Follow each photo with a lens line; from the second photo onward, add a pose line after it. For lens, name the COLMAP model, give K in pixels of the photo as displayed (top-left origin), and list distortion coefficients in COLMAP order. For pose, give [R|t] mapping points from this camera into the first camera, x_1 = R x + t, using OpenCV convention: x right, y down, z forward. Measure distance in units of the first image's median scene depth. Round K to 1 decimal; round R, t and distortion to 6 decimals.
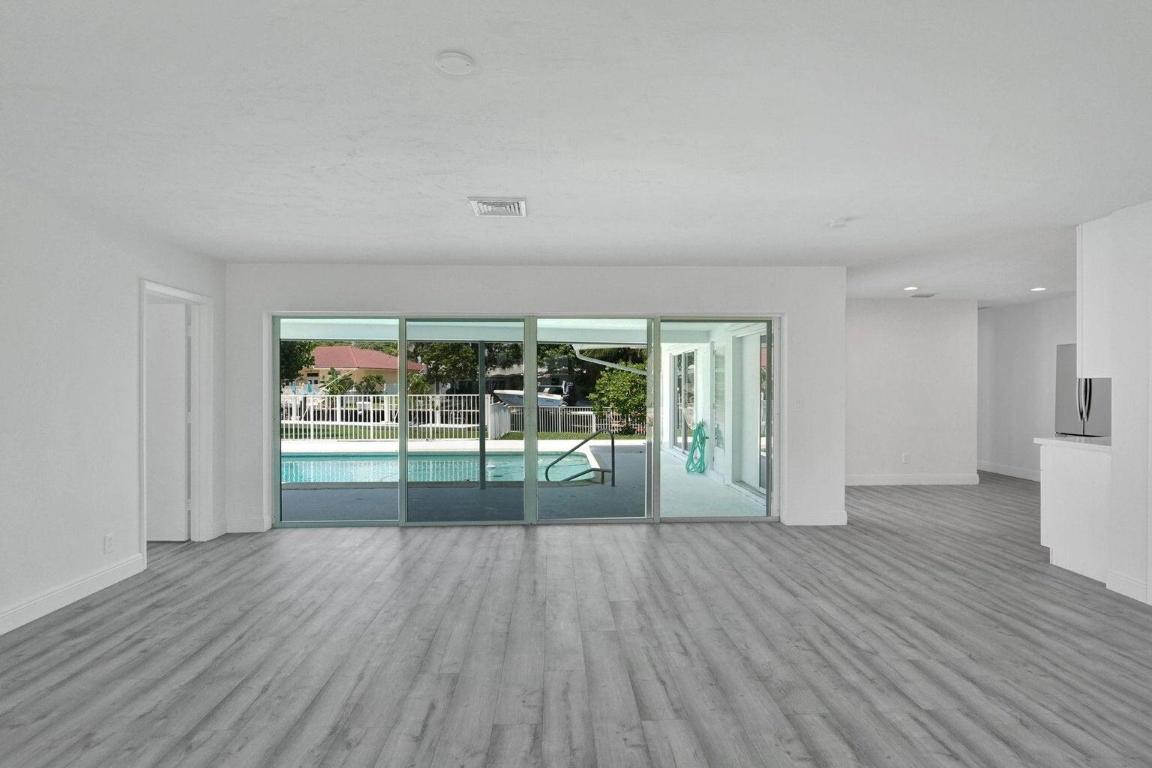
lens RADIAL K [[579.9, 0, 576.0], [0, 579.9, 384.0], [0, 0, 1]] dist [-0.005911, -0.000894]
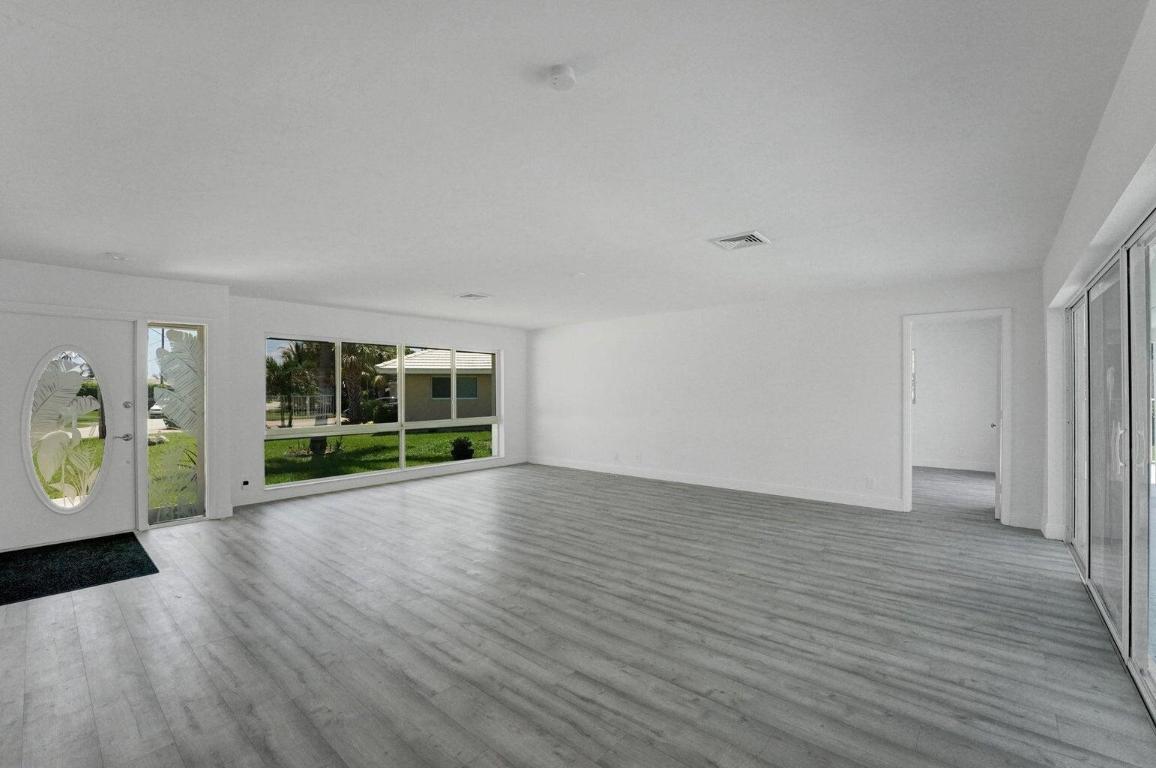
lens RADIAL K [[487.6, 0, 578.0], [0, 487.6, 384.0], [0, 0, 1]] dist [-0.028141, 0.000387]
pose [[-0.684395, -0.004624, -0.729097, 1.006562], [0.007825, 0.999876, -0.013687, 0.009964], [0.729070, -0.015073, -0.684273, 1.735356]]
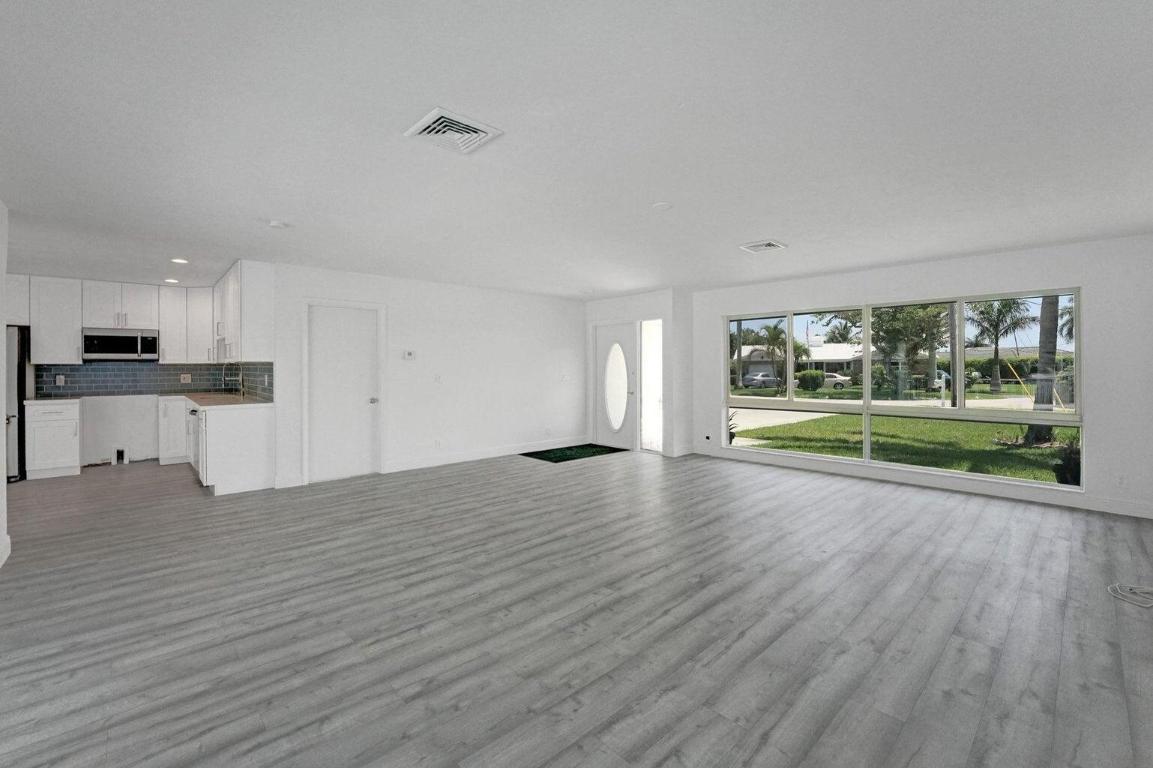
lens RADIAL K [[497.8, 0, 581.0], [0, 497.8, 369.1], [0, 0, 1]] dist [-0.027382, 0.004045]
pose [[-0.650857, 0.002836, 0.759195, -0.890955], [0.005974, 0.999981, 0.001386, 0.019000], [-0.759177, 0.005438, -0.650862, 1.557762]]
